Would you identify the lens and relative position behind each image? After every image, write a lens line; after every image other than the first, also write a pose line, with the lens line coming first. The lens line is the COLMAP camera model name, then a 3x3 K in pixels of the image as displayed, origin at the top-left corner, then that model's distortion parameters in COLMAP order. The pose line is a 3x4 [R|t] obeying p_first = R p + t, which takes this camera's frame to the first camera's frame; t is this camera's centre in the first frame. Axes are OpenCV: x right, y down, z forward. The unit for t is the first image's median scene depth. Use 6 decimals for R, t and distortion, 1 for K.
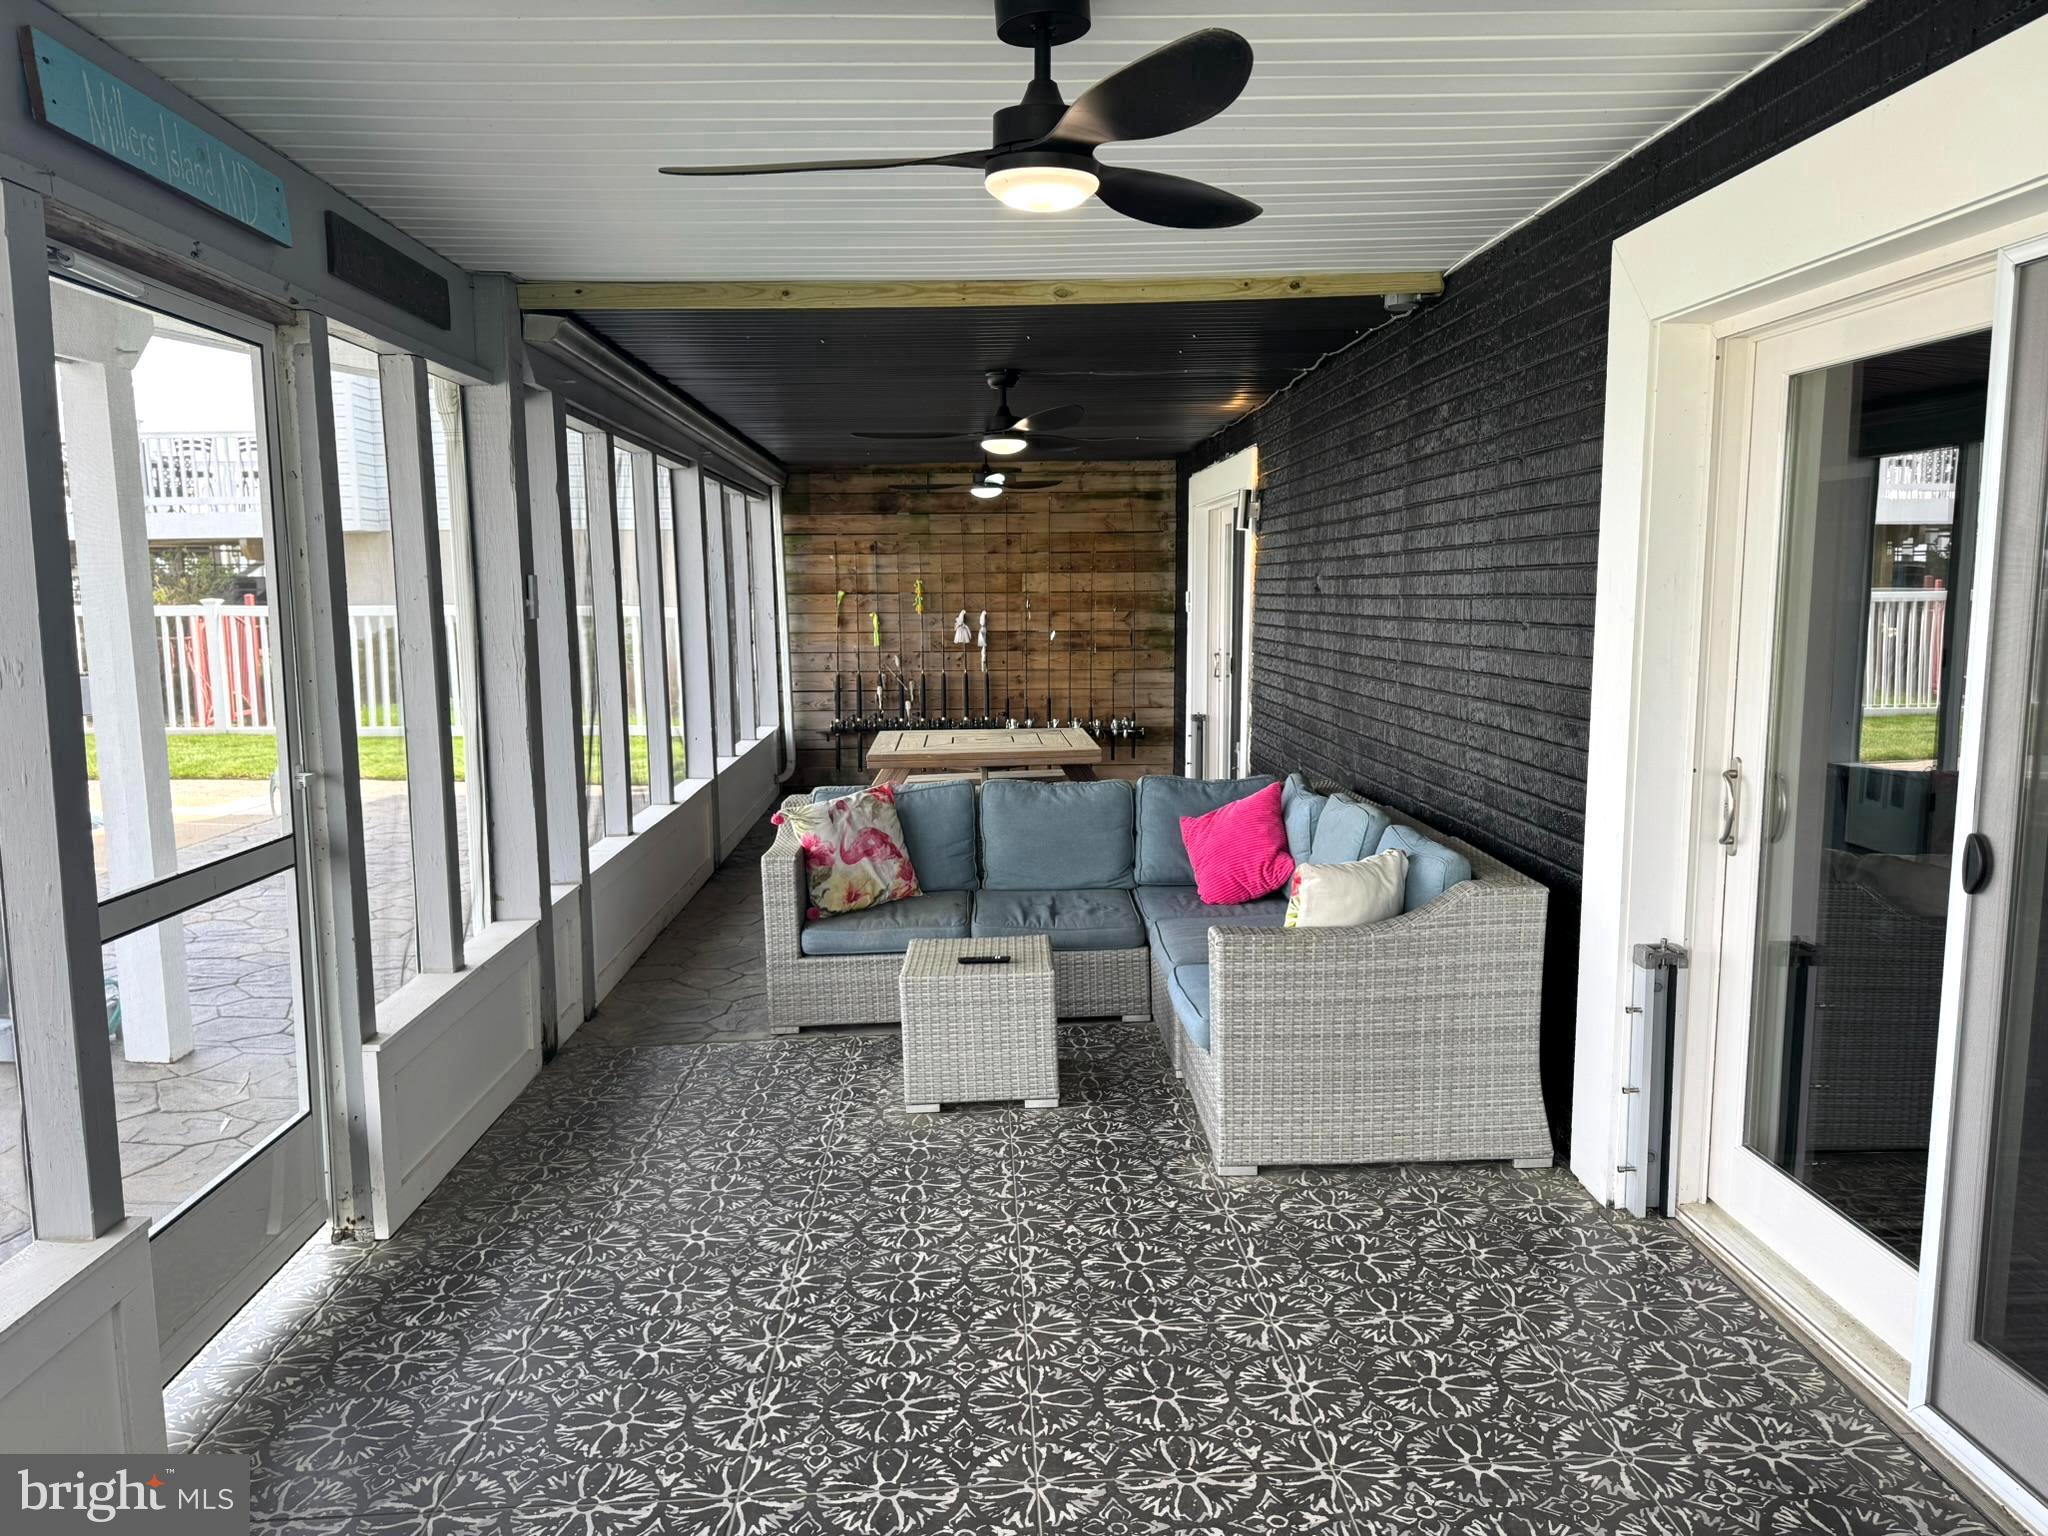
lens RADIAL K [[1421.2, 0, 1028.4], [0, 1421.2, 763.2], [0, 0, 1]] dist [0.154038, -0.257843]
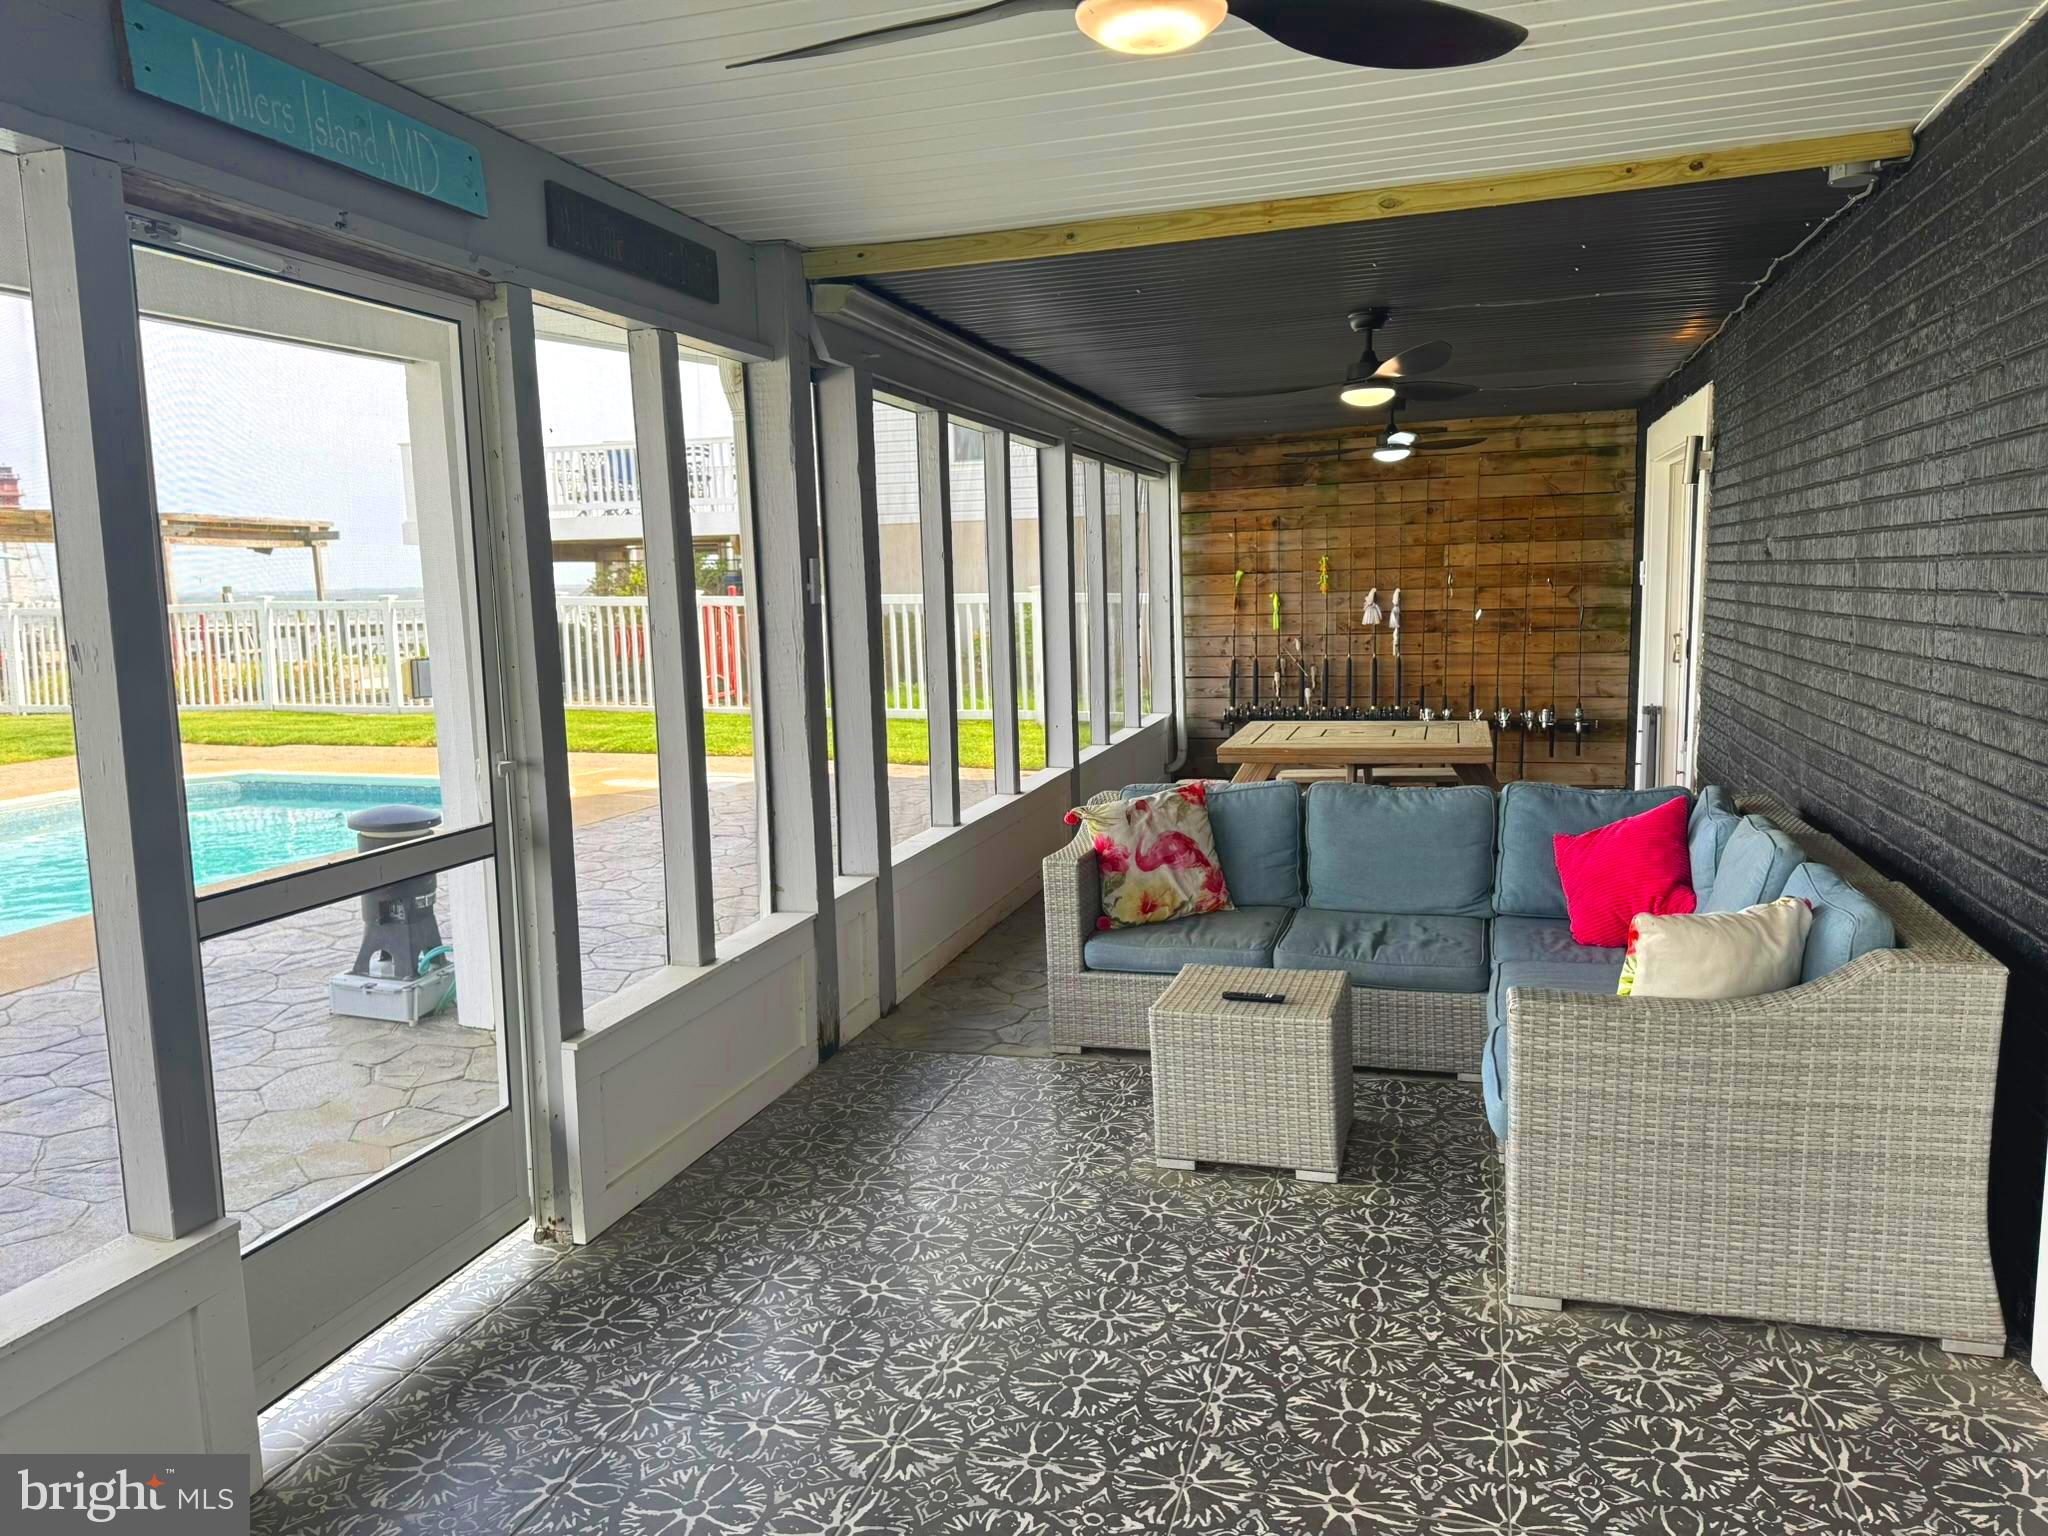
lens RADIAL K [[1435.7, 0, 1020.7], [0, 1435.7, 762.5], [0, 0, 1]] dist [0.122856, -0.182779]
pose [[0.945962, 0.026476, -0.323196, 0.092364], [-0.023201, 0.999633, 0.013981, -0.008791], [0.323447, -0.005727, 0.946229, 0.116563]]
